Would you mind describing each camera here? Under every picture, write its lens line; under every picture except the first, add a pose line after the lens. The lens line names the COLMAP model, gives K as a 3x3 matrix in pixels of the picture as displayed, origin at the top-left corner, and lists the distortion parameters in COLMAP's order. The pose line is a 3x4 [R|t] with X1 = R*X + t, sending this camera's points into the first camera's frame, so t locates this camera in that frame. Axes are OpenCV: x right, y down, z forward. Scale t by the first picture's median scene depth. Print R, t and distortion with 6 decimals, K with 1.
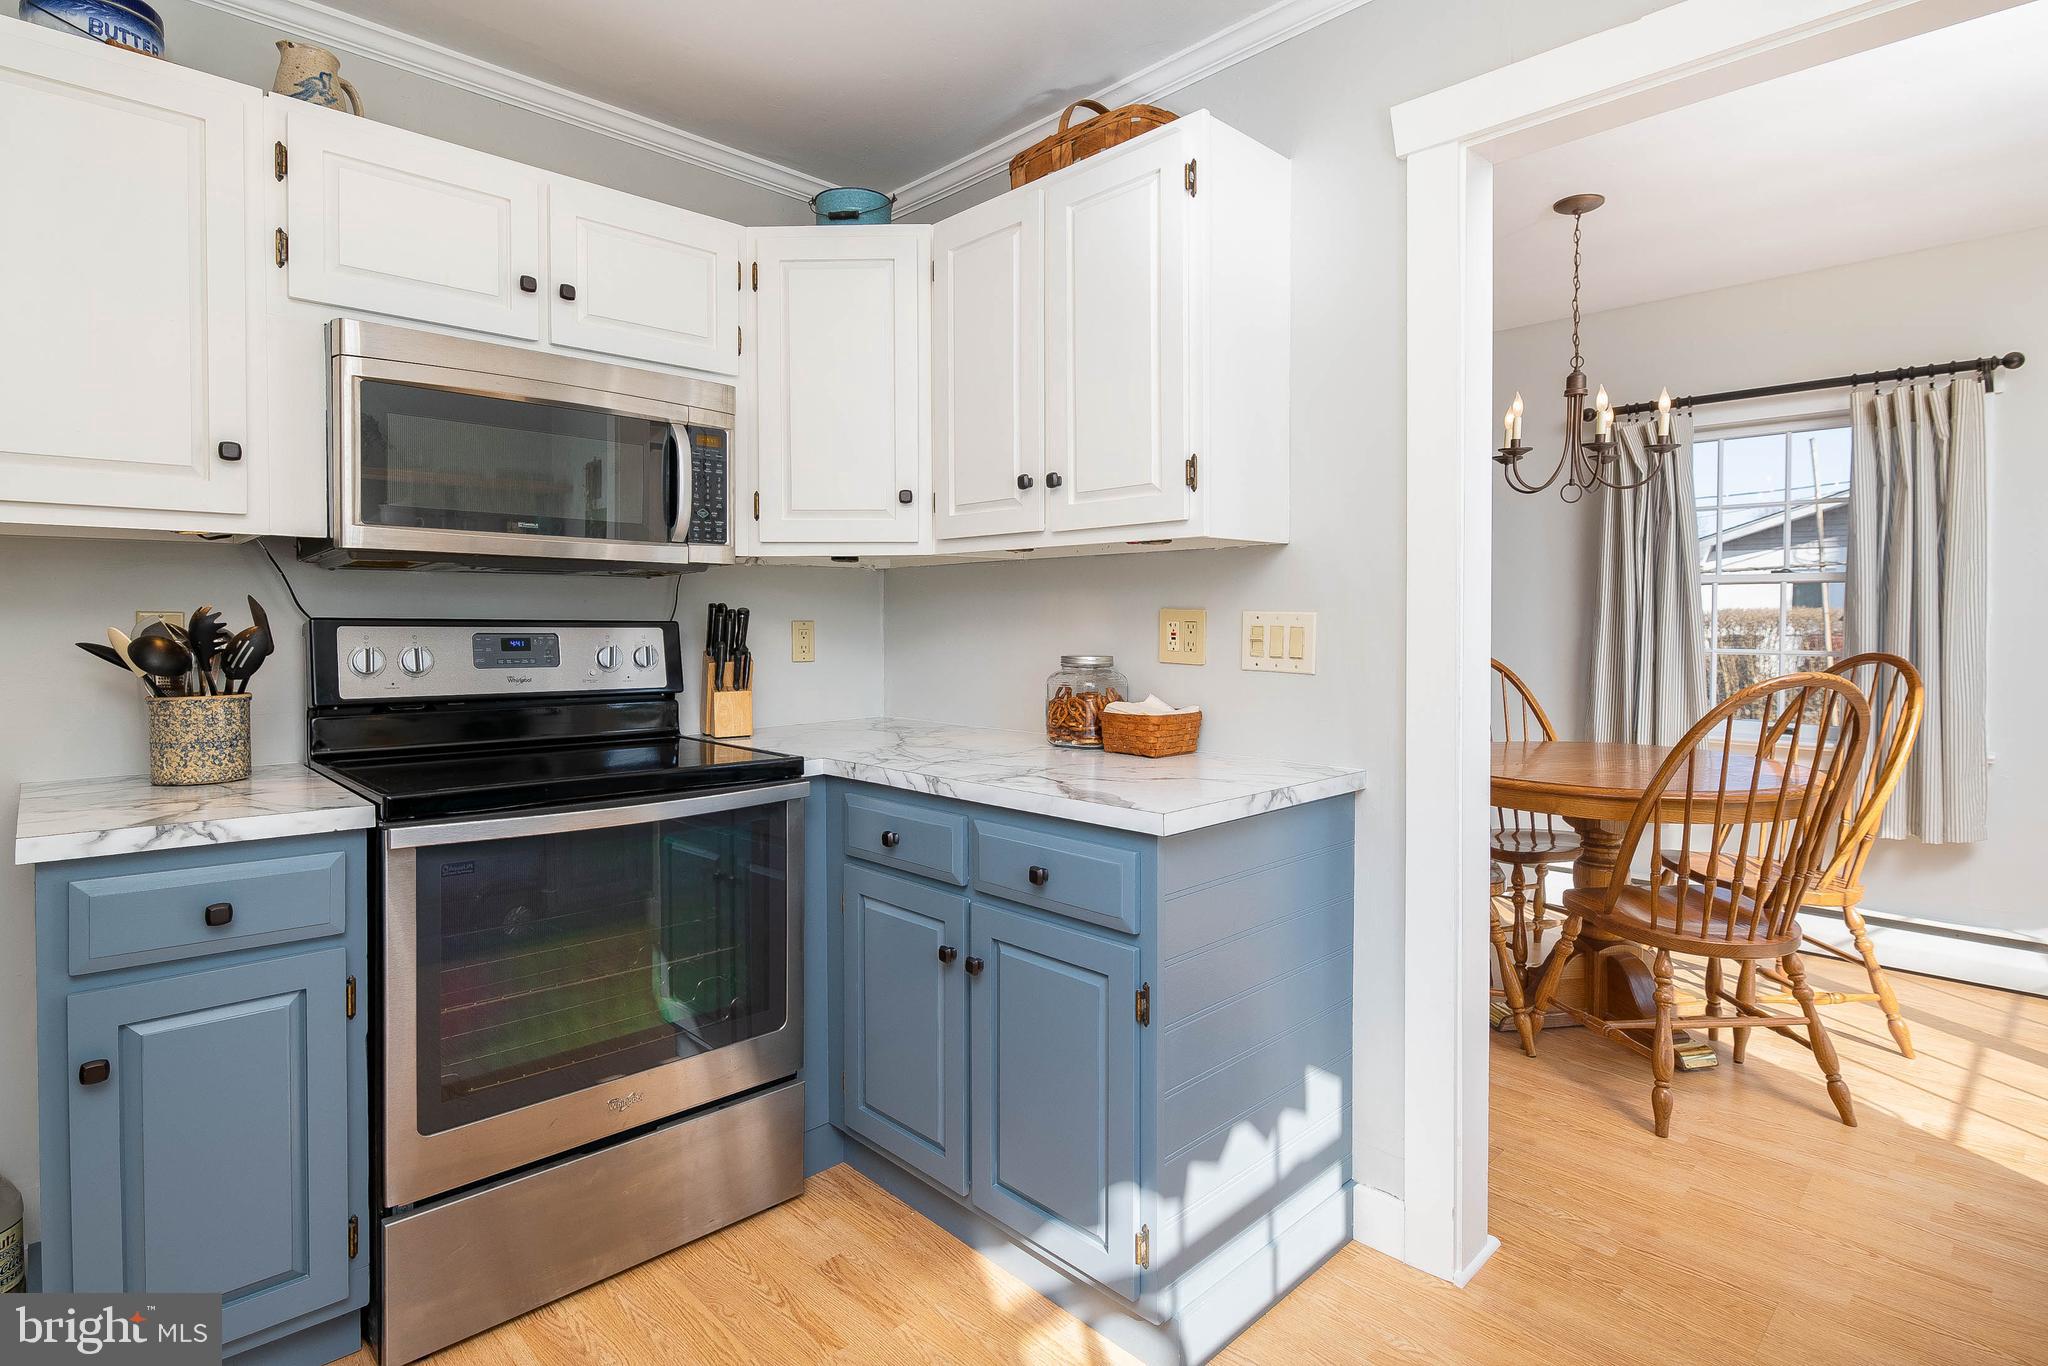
lens RADIAL K [[1042.8, 0, 1030.3], [0, 1042.8, 657.6], [0, 0, 1]] dist [0.000002, -0.000282]
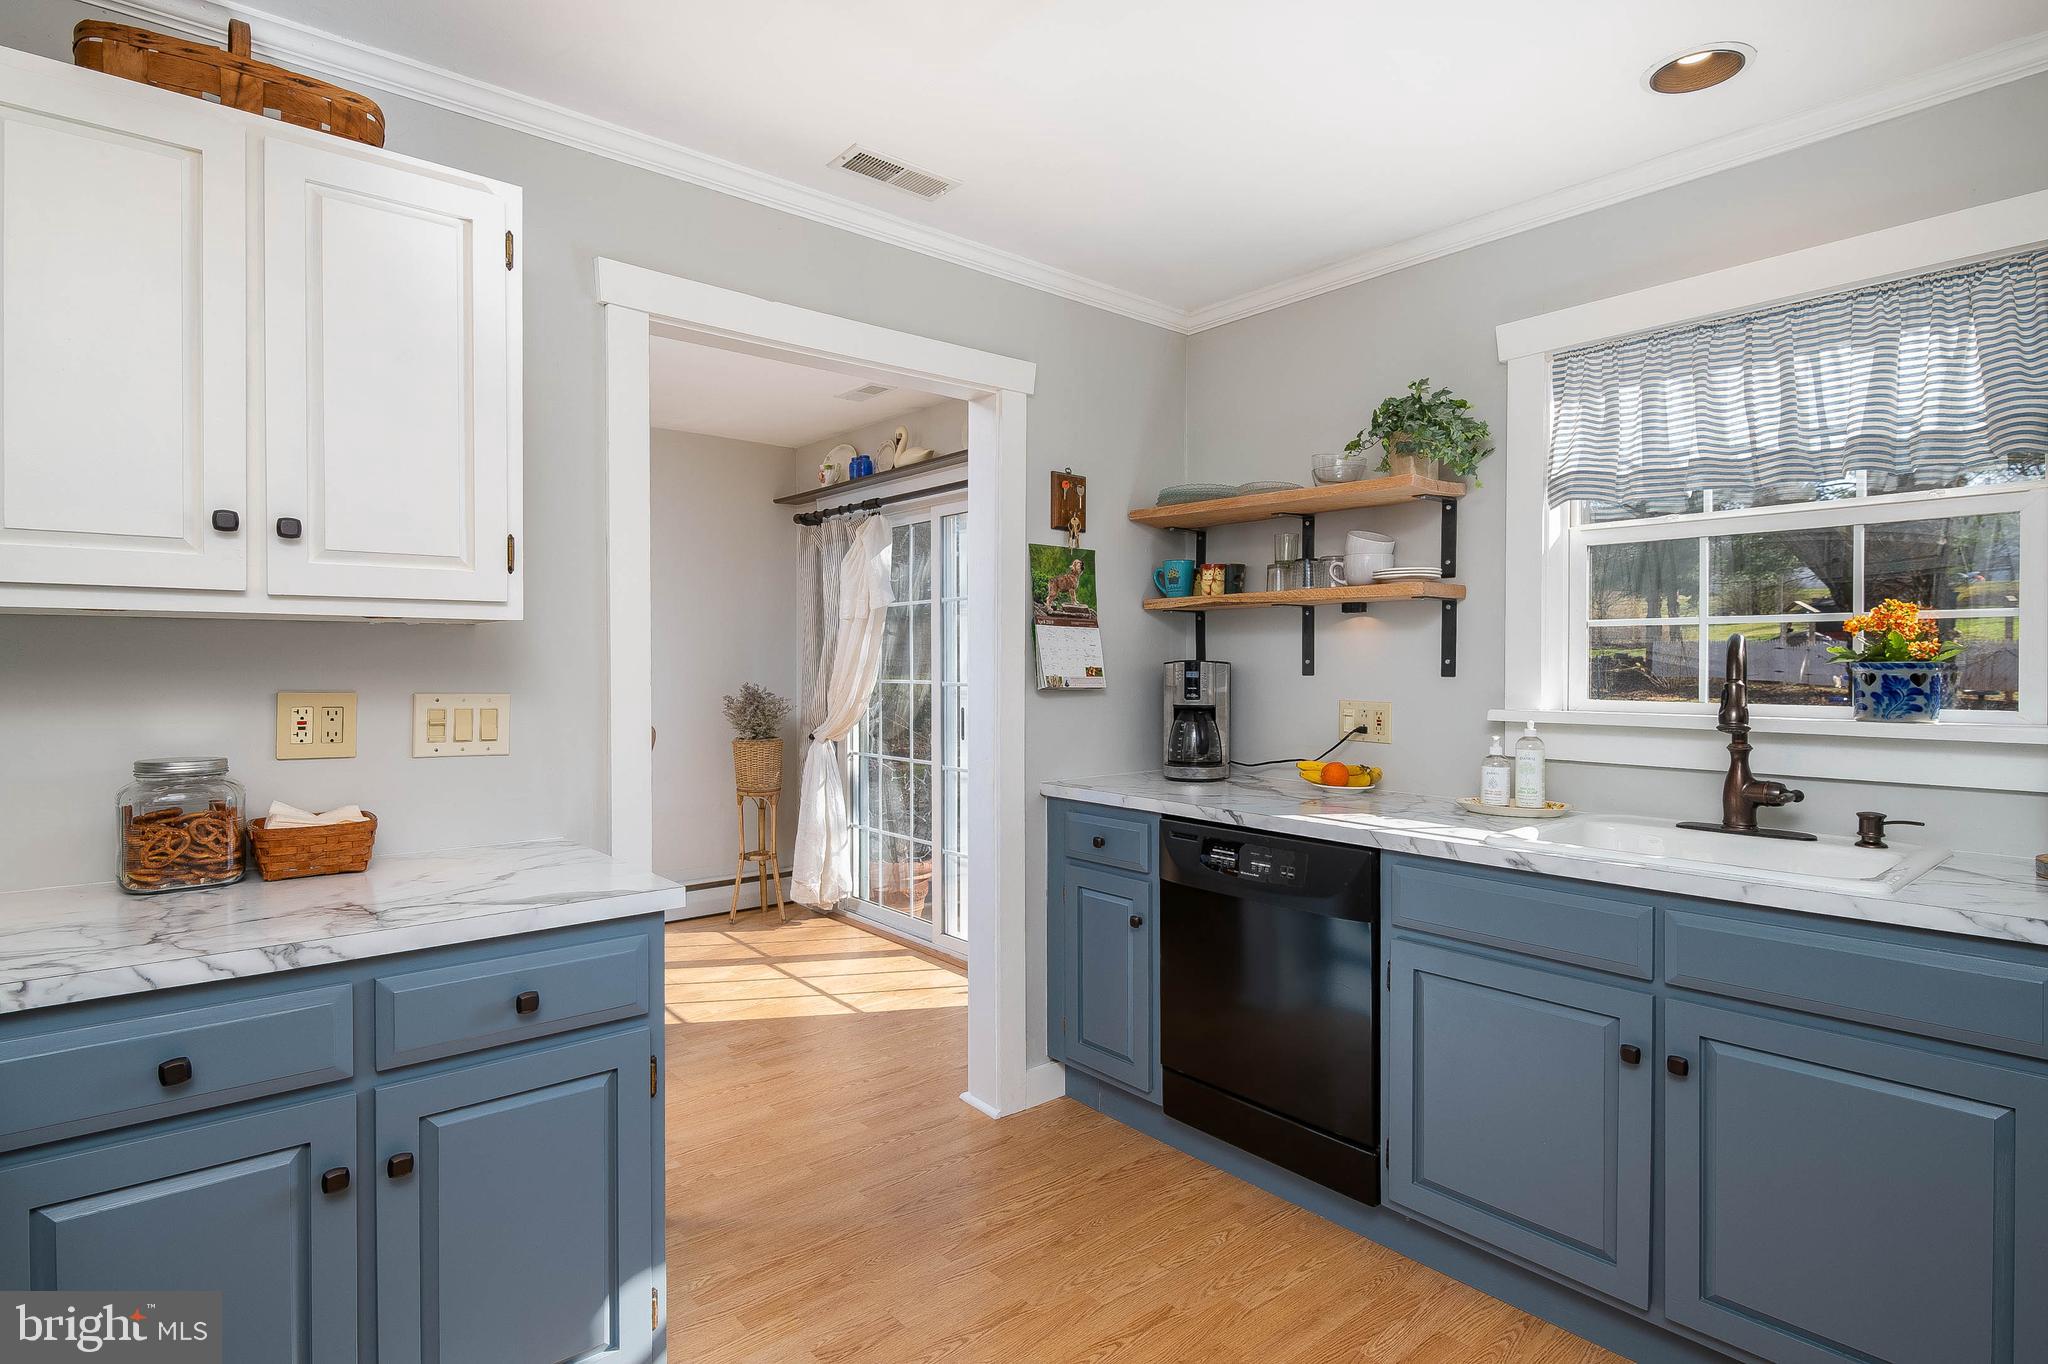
lens RADIAL K [[1042.8, 0, 1032.5], [0, 1042.8, 674.1], [0, 0, 1]] dist [0.000002, -0.000282]
pose [[0.063990, -0.007319, 0.997924, -0.684239], [0.033231, 0.999434, 0.005200, -0.049055], [-0.997397, 0.032829, 0.064197, 0.403337]]
